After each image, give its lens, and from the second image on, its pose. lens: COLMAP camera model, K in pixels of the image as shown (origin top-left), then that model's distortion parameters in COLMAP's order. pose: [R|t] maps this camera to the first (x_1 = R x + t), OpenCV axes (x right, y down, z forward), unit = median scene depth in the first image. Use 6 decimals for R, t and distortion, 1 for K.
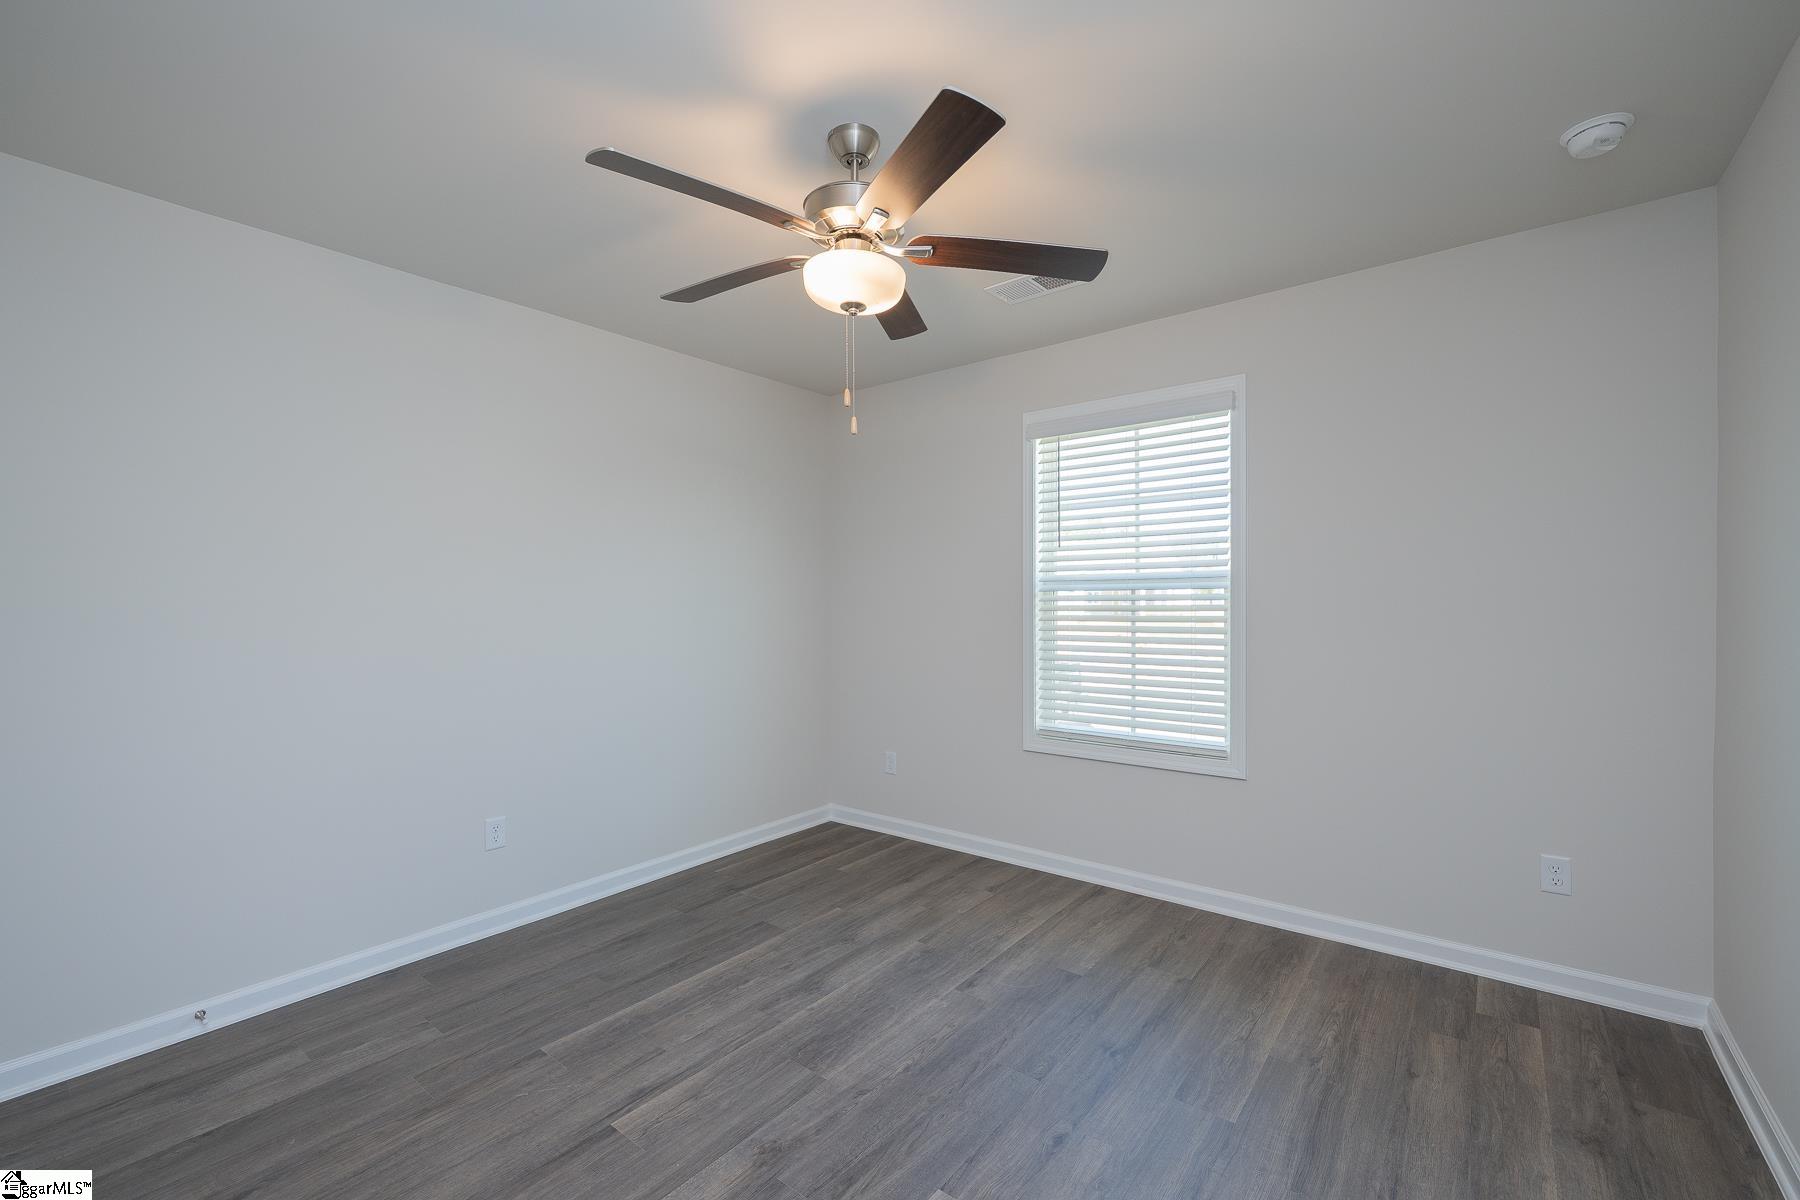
lens RADIAL K [[750.4, 0, 900.0], [0, 750.4, 600.0], [0, 0, 1]] dist [-0.001744, 0.000241]
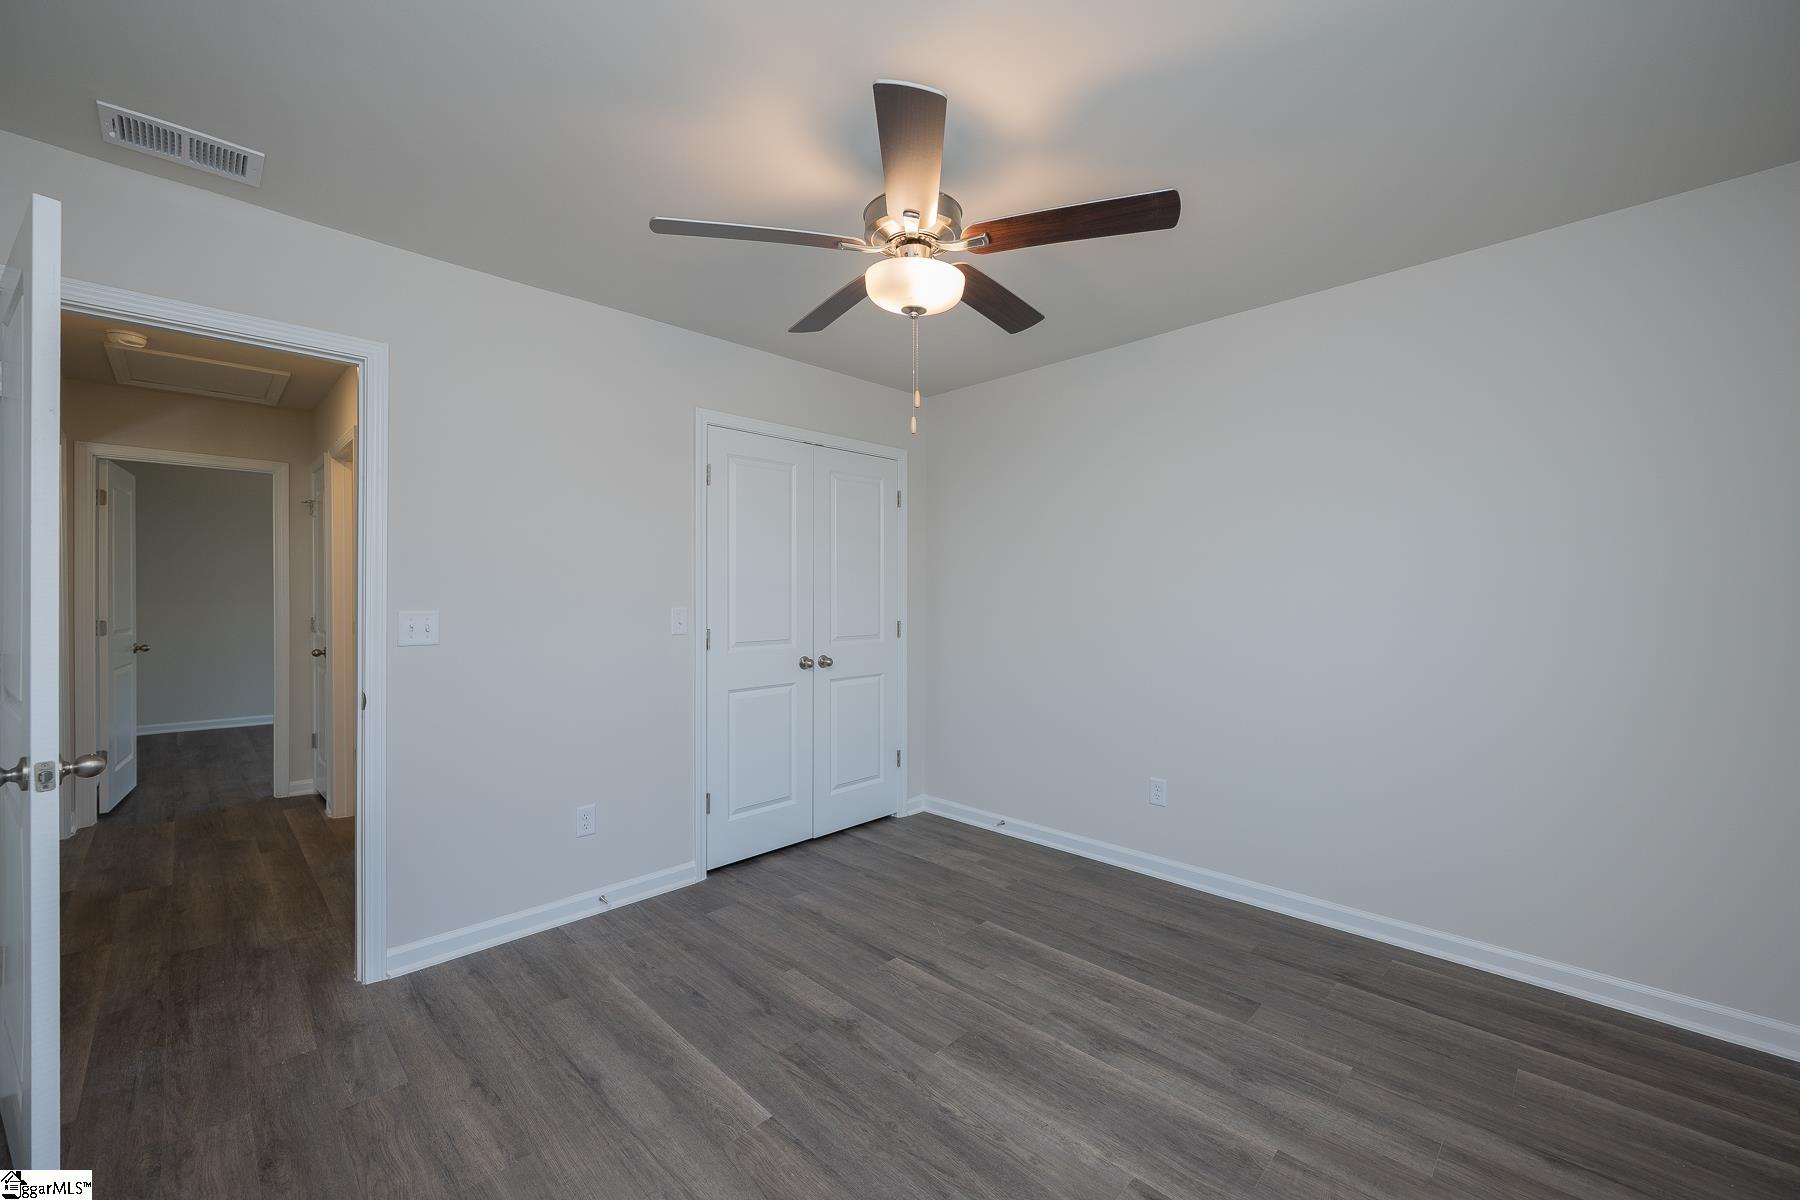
lens RADIAL K [[706.0, 0, 908.3], [0, 706.0, 594.8], [0, 0, 1]] dist [-0.000128, -0.000022]
pose [[-0.099443, 0.004665, -0.995032, 0.760682], [0.001699, 0.999988, 0.004519, -0.005721], [0.995042, -0.001242, -0.099450, 0.914099]]
